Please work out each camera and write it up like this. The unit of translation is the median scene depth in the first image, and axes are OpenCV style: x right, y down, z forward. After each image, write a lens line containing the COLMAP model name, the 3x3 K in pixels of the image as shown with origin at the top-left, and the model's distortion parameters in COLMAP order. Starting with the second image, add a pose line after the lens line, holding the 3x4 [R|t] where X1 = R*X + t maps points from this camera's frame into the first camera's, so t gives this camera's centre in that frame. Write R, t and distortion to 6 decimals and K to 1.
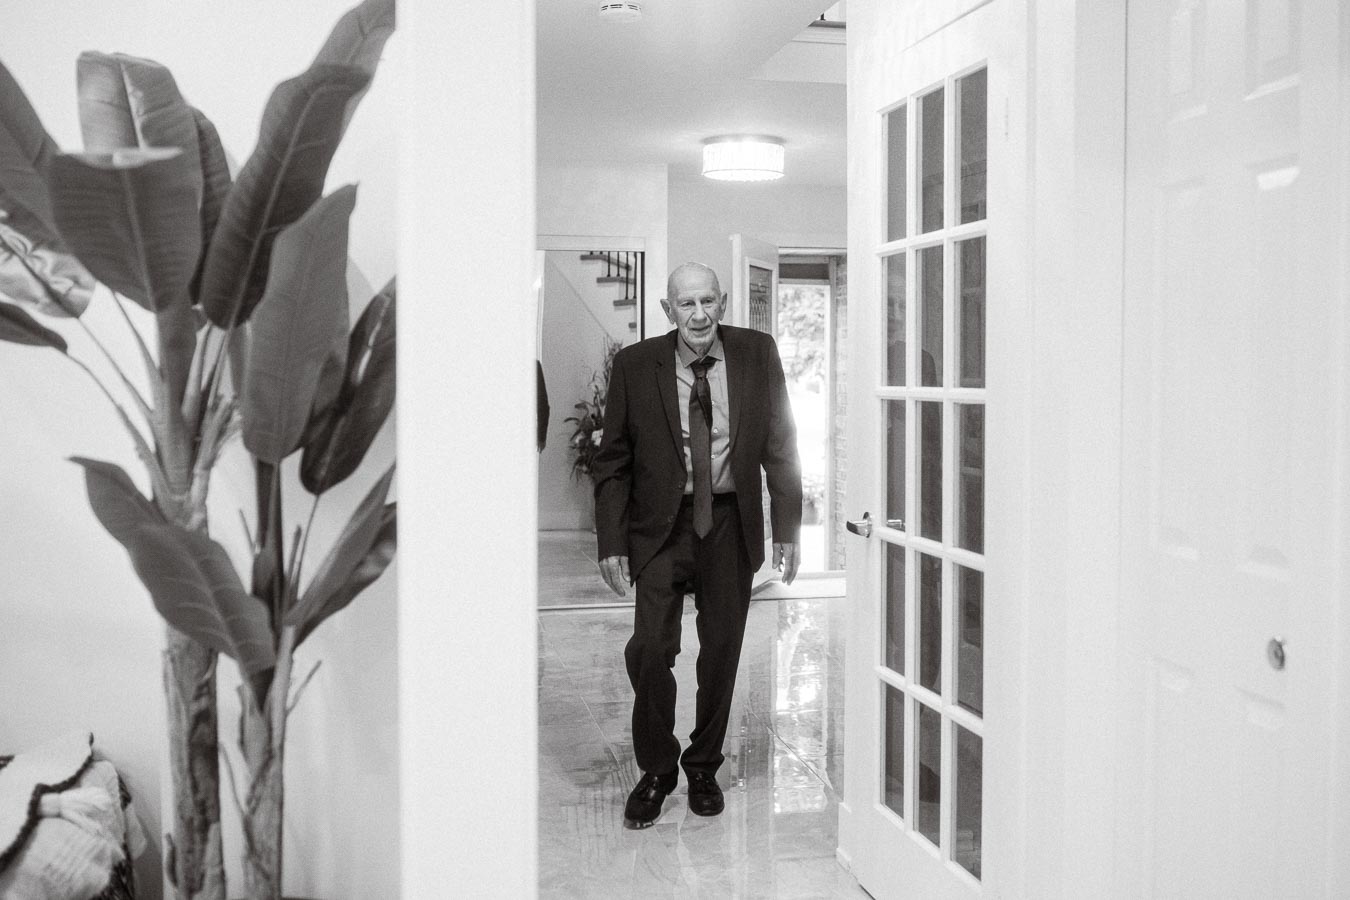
lens RADIAL K [[1322.6, 0, 677.4], [0, 1322.6, 450.7], [0, 0, 1]] dist [-0.005706, 0.000000]
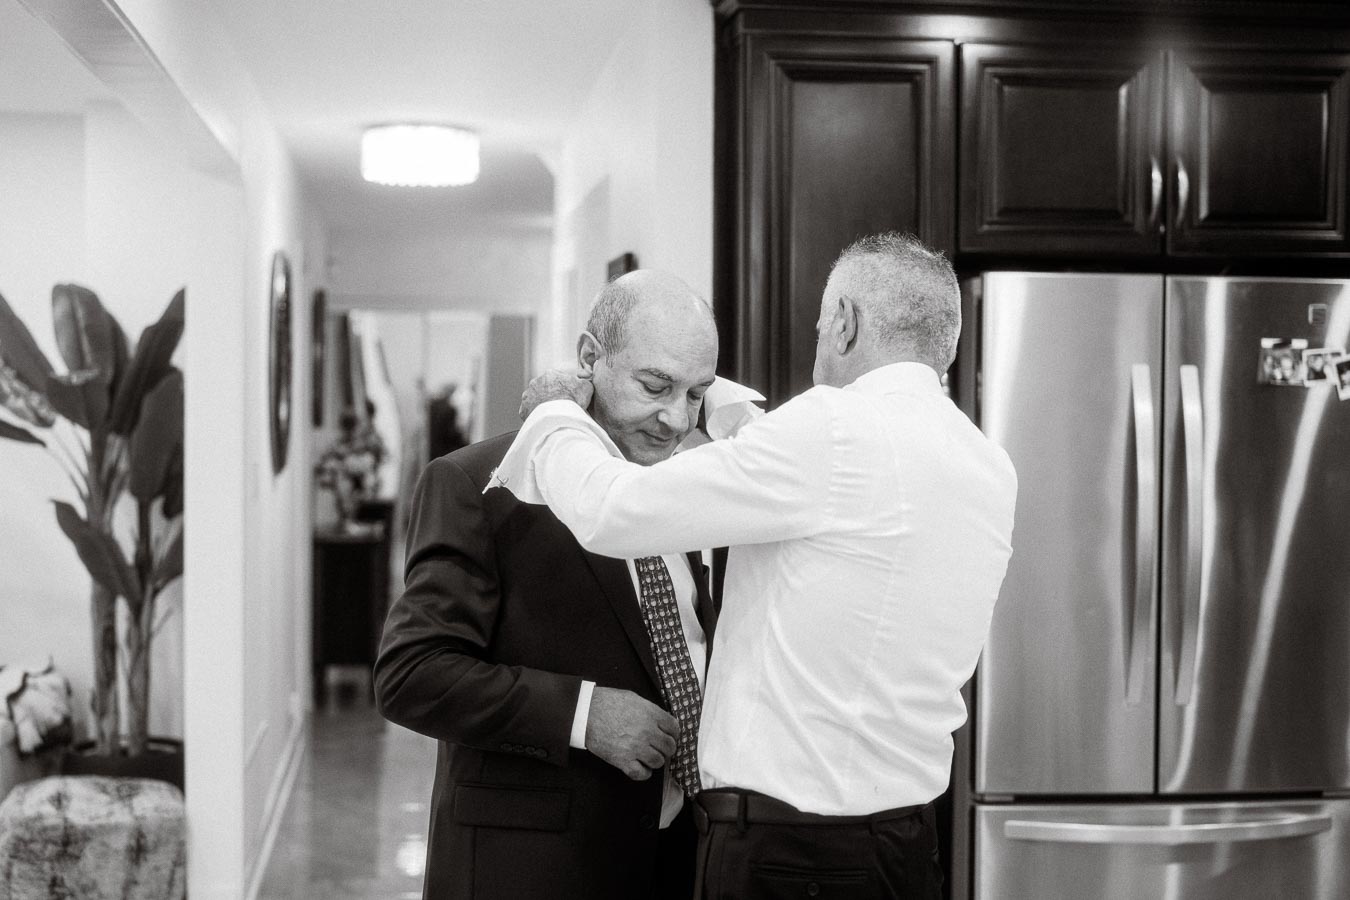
lens RADIAL K [[1975.5, 0, 673.9], [0, 1975.5, 450.8], [0, 0, 1]] dist [-0.026963, 0.000000]
pose [[0.996564, 0.000307, -0.082825, 0.744864], [-0.003134, 0.999417, -0.034003, 0.029141], [0.082767, 0.034146, 0.995984, -1.922675]]
